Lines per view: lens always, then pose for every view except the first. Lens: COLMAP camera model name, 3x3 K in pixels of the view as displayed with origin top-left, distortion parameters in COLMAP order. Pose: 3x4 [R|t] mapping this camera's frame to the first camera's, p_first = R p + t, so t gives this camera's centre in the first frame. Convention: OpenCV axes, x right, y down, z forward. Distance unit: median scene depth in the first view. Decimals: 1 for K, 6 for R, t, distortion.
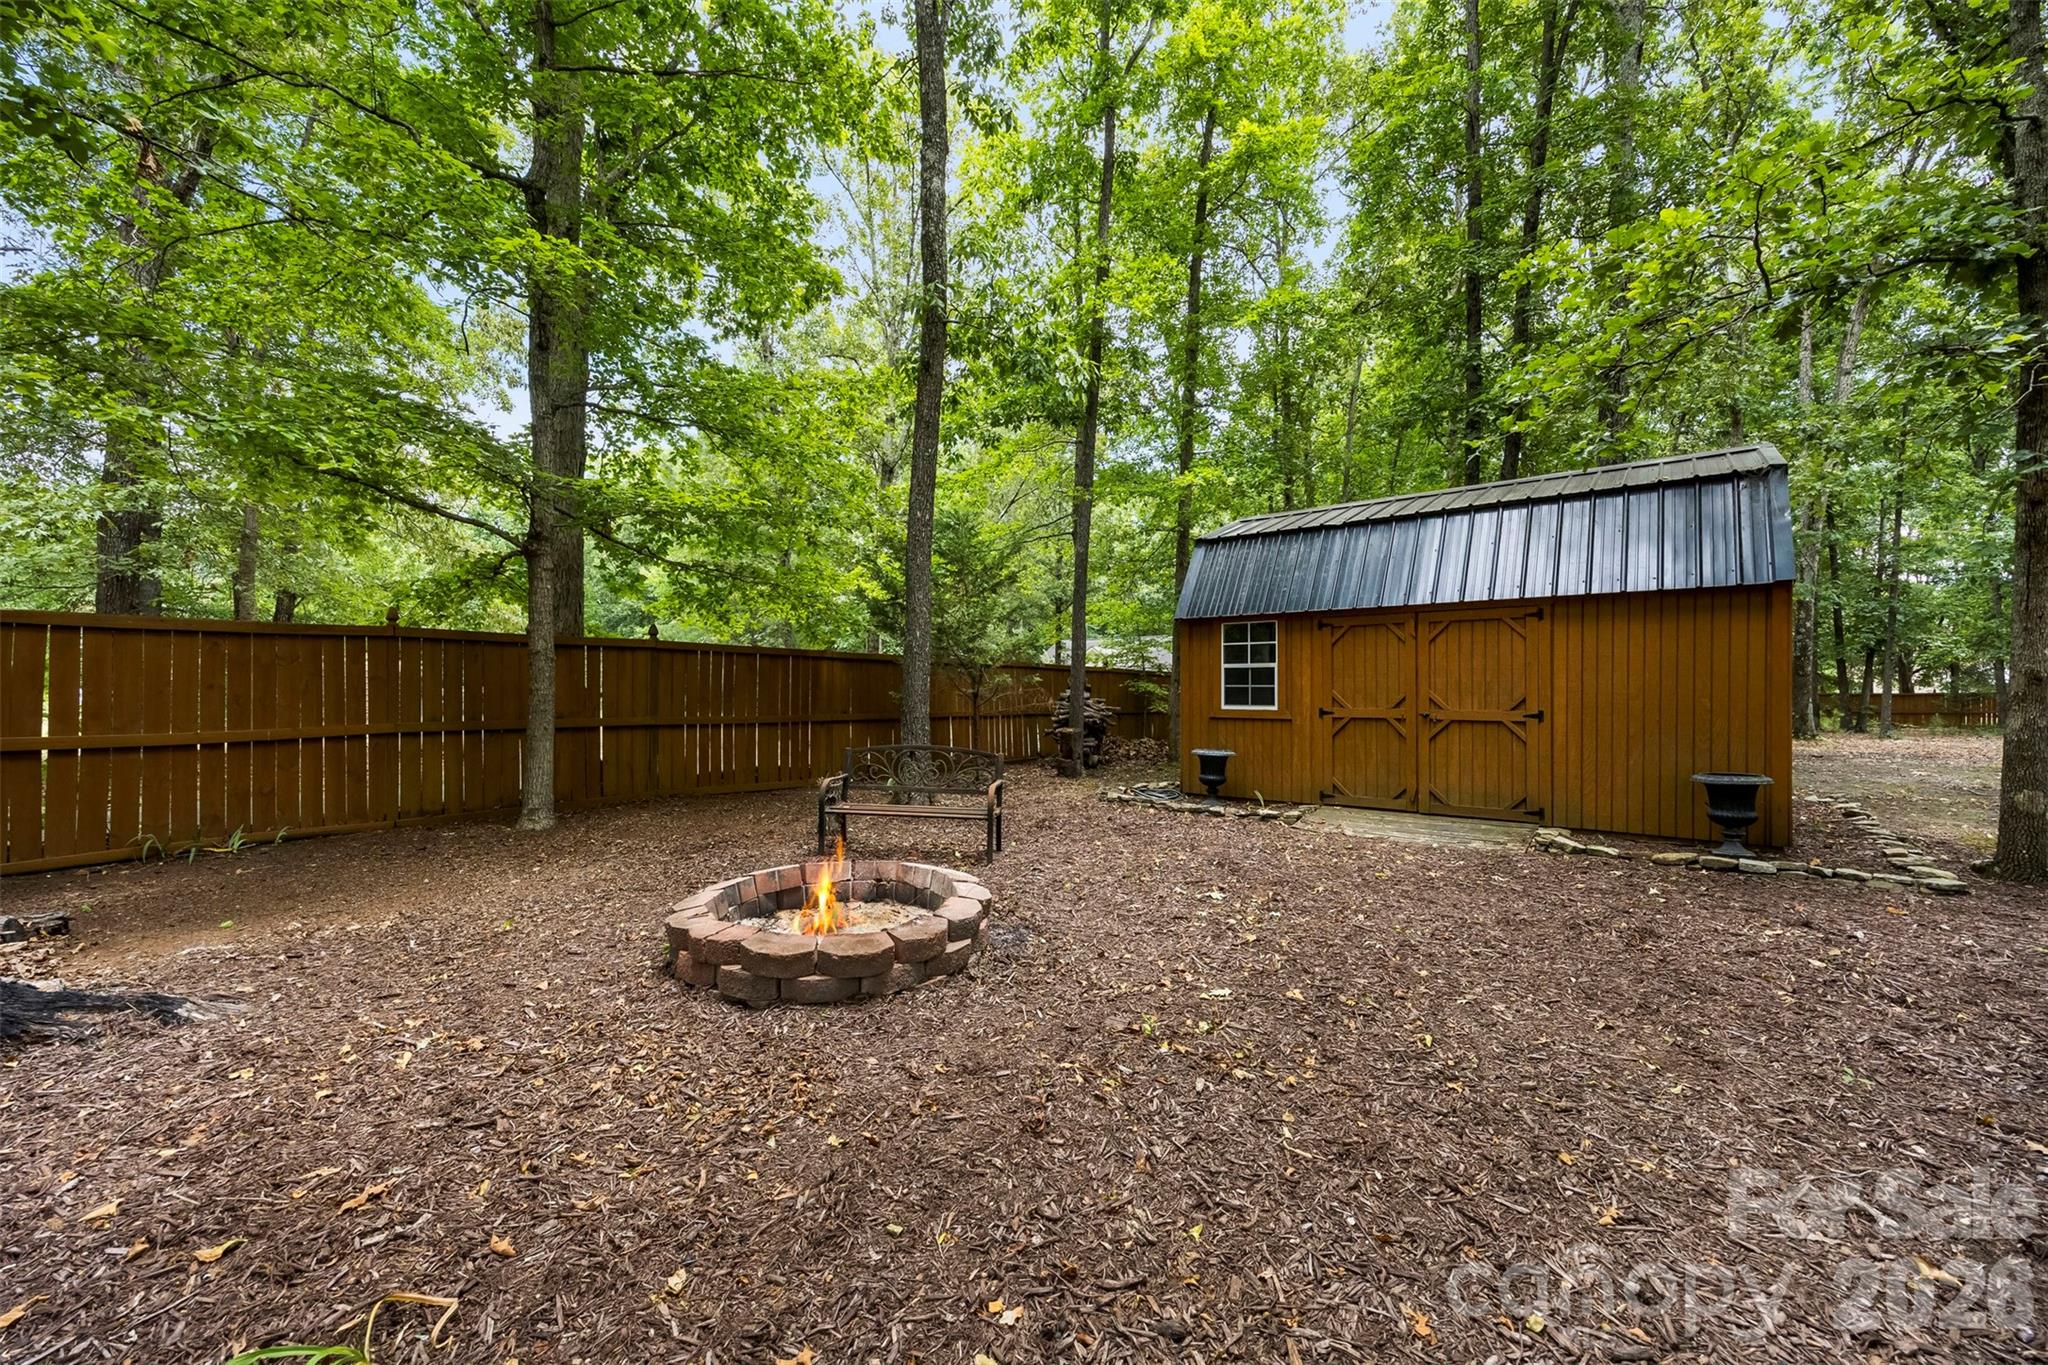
lens RADIAL K [[793.8, 0, 983.9], [0, 793.8, 693.2], [0, 0, 1]] dist [0.000835, 0.000040]
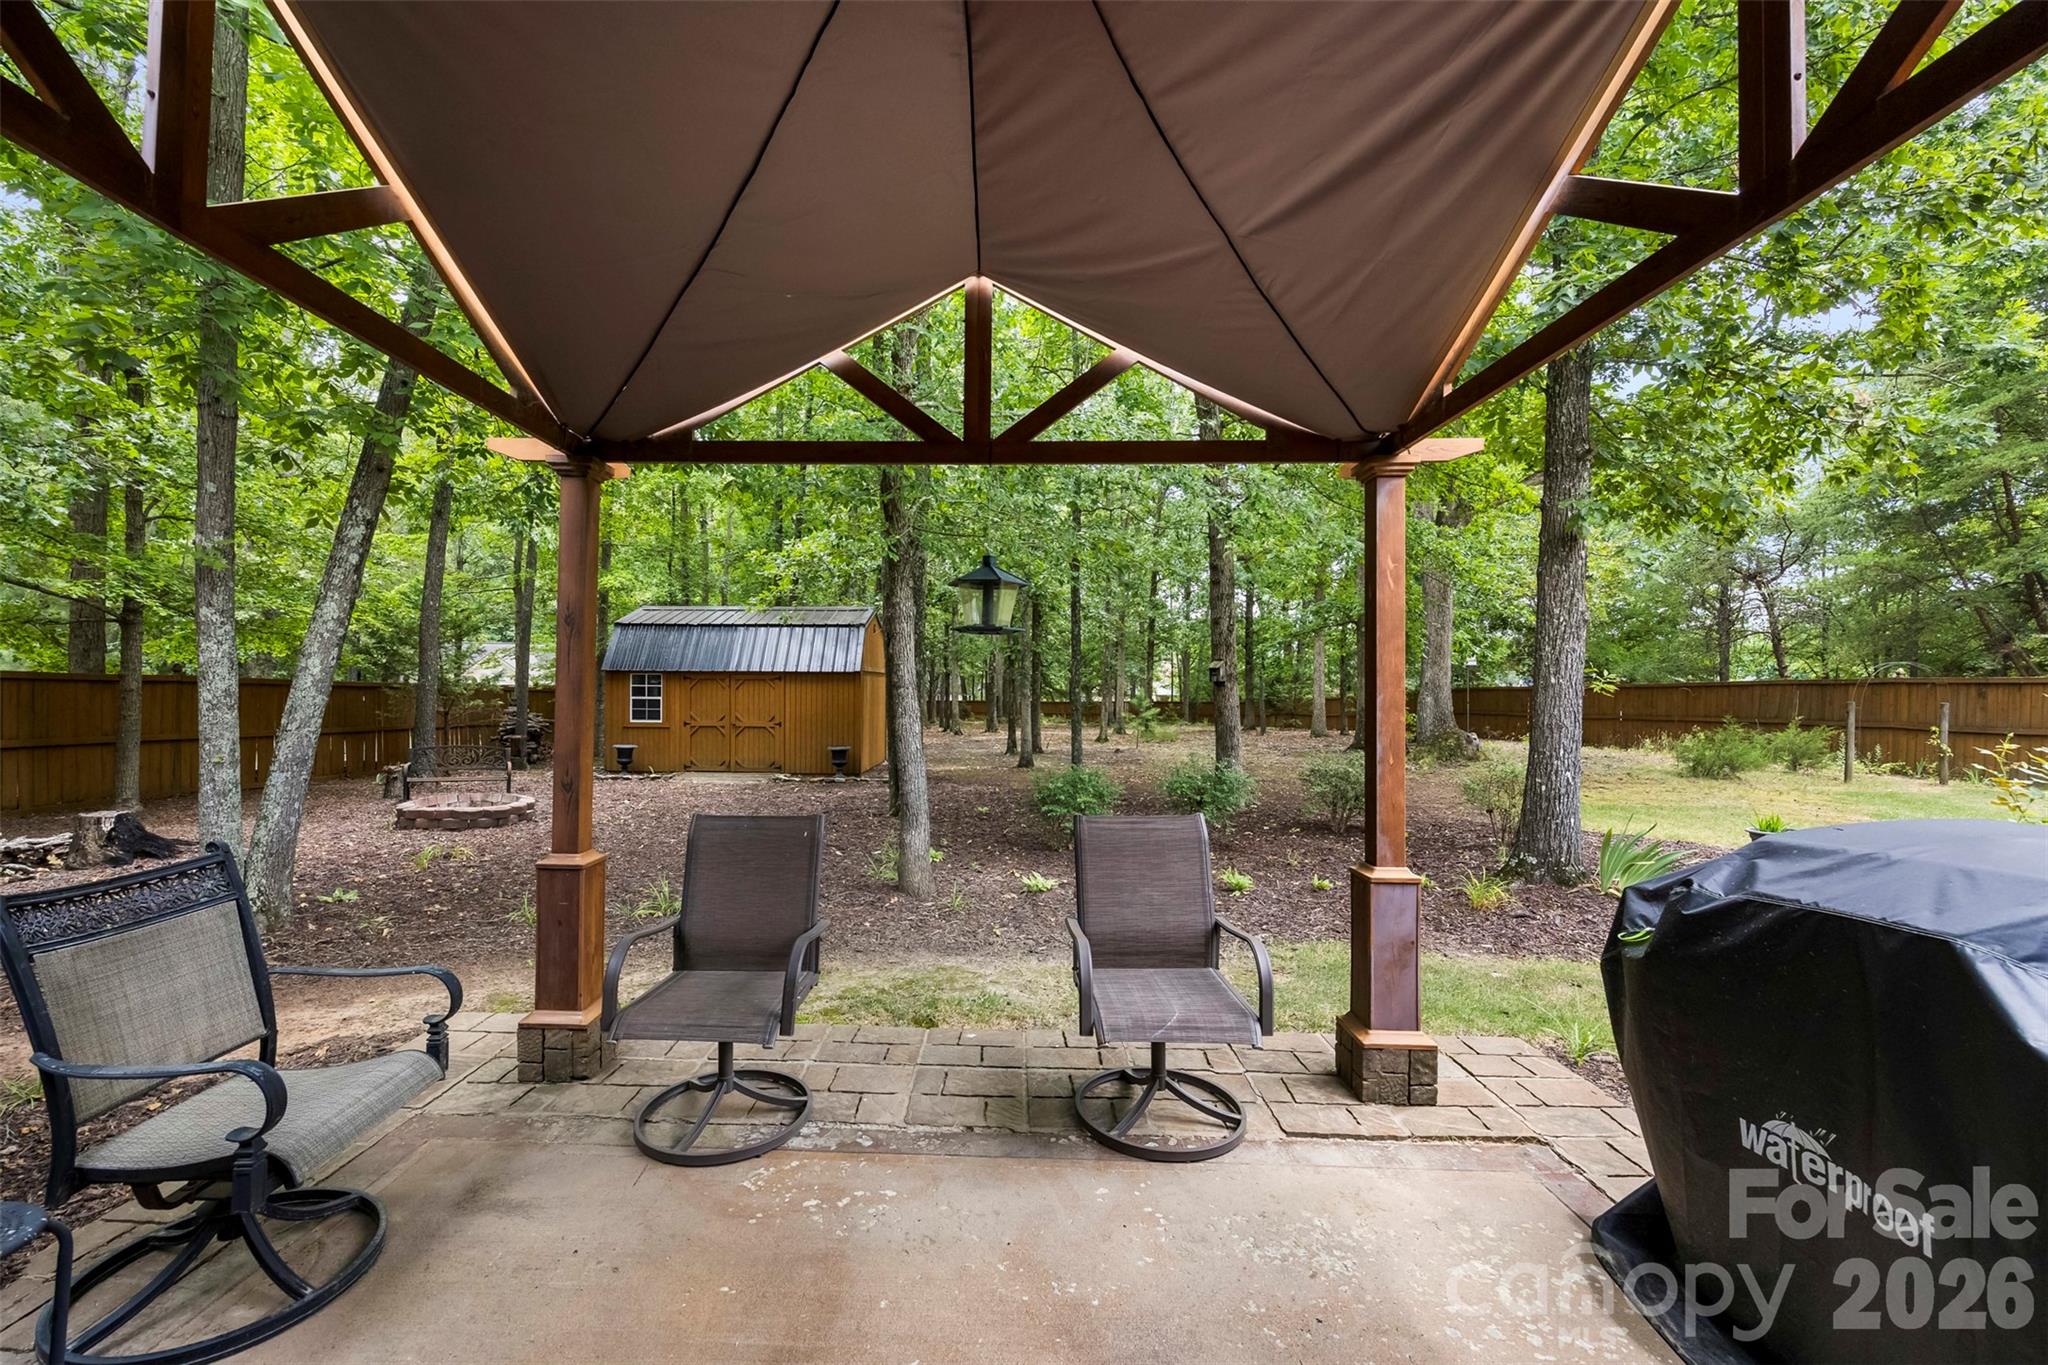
lens RADIAL K [[793.8, 0, 983.9], [0, 793.8, 693.2], [0, 0, 1]] dist [0.000835, 0.000040]
pose [[0.759795, 0.010820, 0.650073, -0.269040], [-0.006514, 0.999938, -0.009029, -0.035586], [-0.650130, 0.002626, 0.759818, -0.913770]]
